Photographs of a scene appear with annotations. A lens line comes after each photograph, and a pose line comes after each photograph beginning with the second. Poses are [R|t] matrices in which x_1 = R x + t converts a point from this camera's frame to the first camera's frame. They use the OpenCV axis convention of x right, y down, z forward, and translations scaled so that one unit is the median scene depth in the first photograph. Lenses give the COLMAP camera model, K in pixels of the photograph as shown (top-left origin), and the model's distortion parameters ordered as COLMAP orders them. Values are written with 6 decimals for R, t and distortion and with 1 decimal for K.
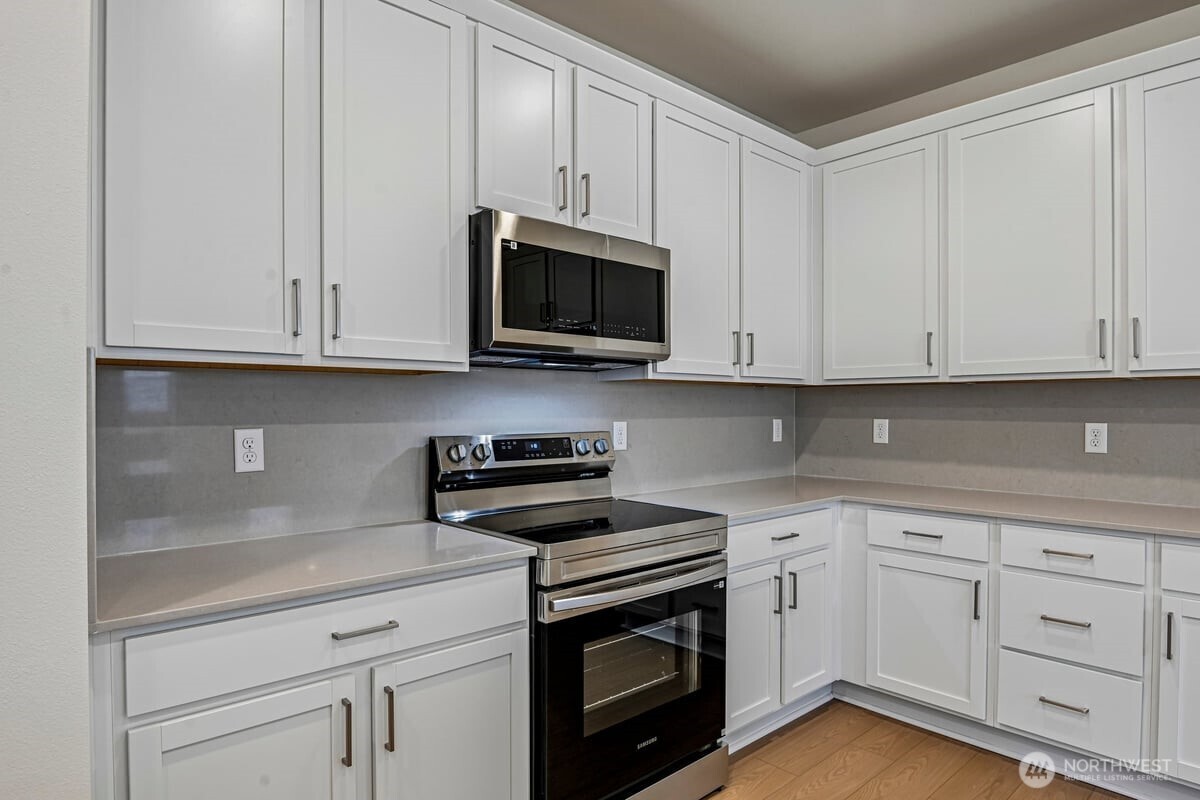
lens RADIAL K [[692.4, 0, 604.9], [0, 692.4, 408.3], [0, 0, 1]] dist [-0.002253, -0.000211]
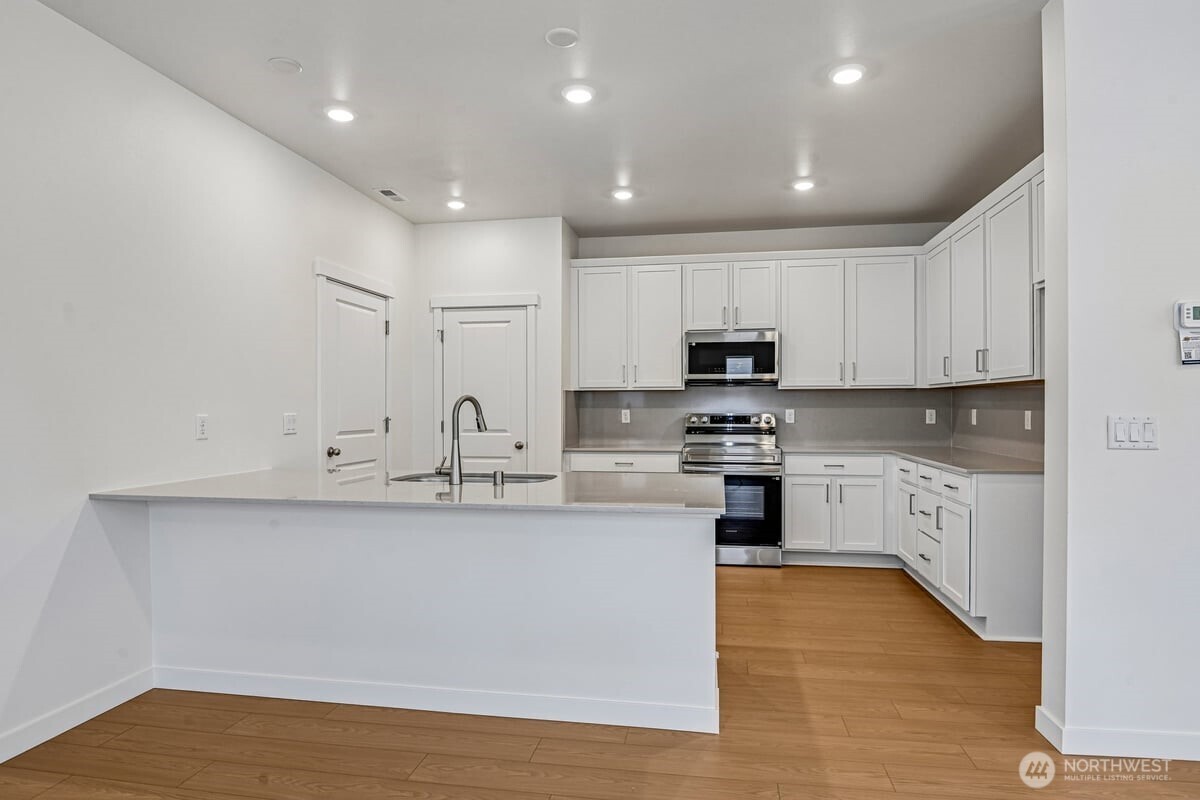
lens RADIAL K [[678.1, 0, 604.0], [0, 678.1, 407.7], [0, 0, 1]] dist [0.001084, 0.000229]
pose [[0.607737, 0.001762, -0.794136, 1.608672], [0.001034, 0.999995, 0.003010, 0.009736], [0.794137, -0.002651, 0.607732, -0.833301]]
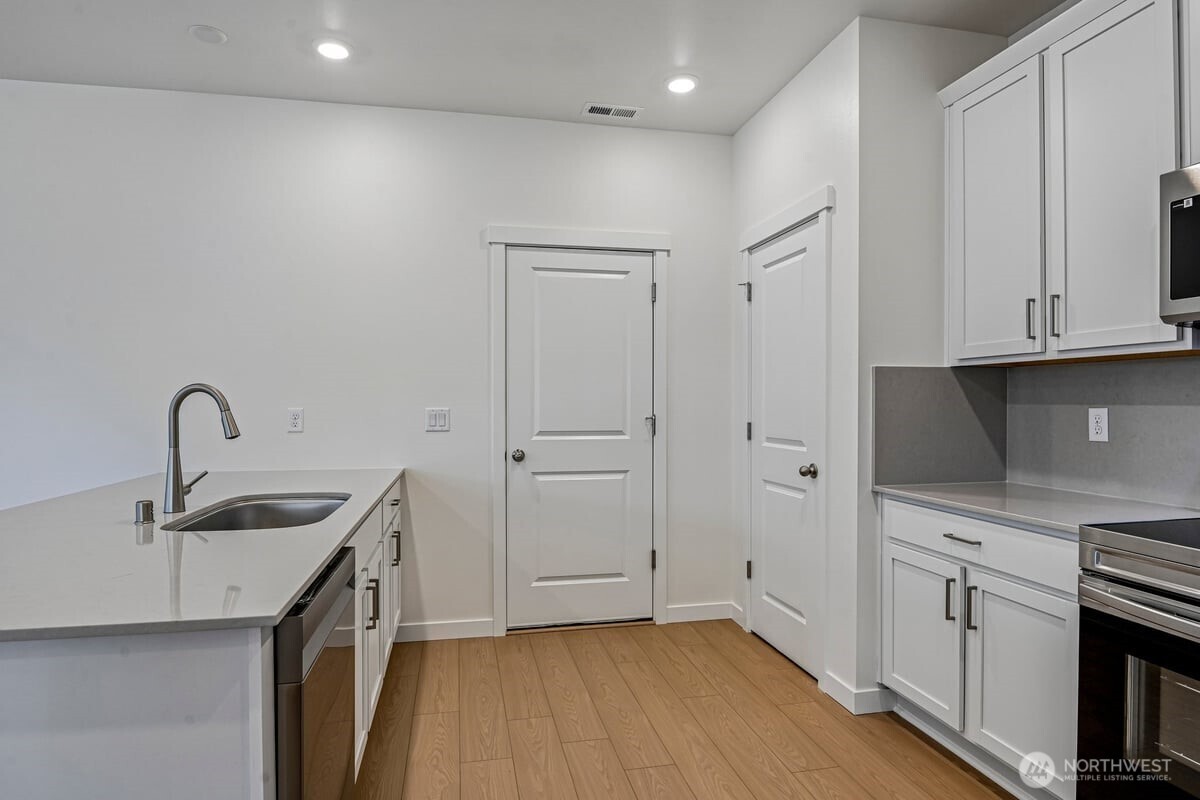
lens RADIAL K [[671.3, 0, 600.0], [0, 671.3, 400.0], [0, 0, 1]] dist [-0.002371, 0.000601]
pose [[-0.505073, 0.001763, -0.863075, 0.853660], [0.001327, 0.999998, 0.001266, 0.010034], [0.863076, -0.000505, -0.505074, 0.690626]]
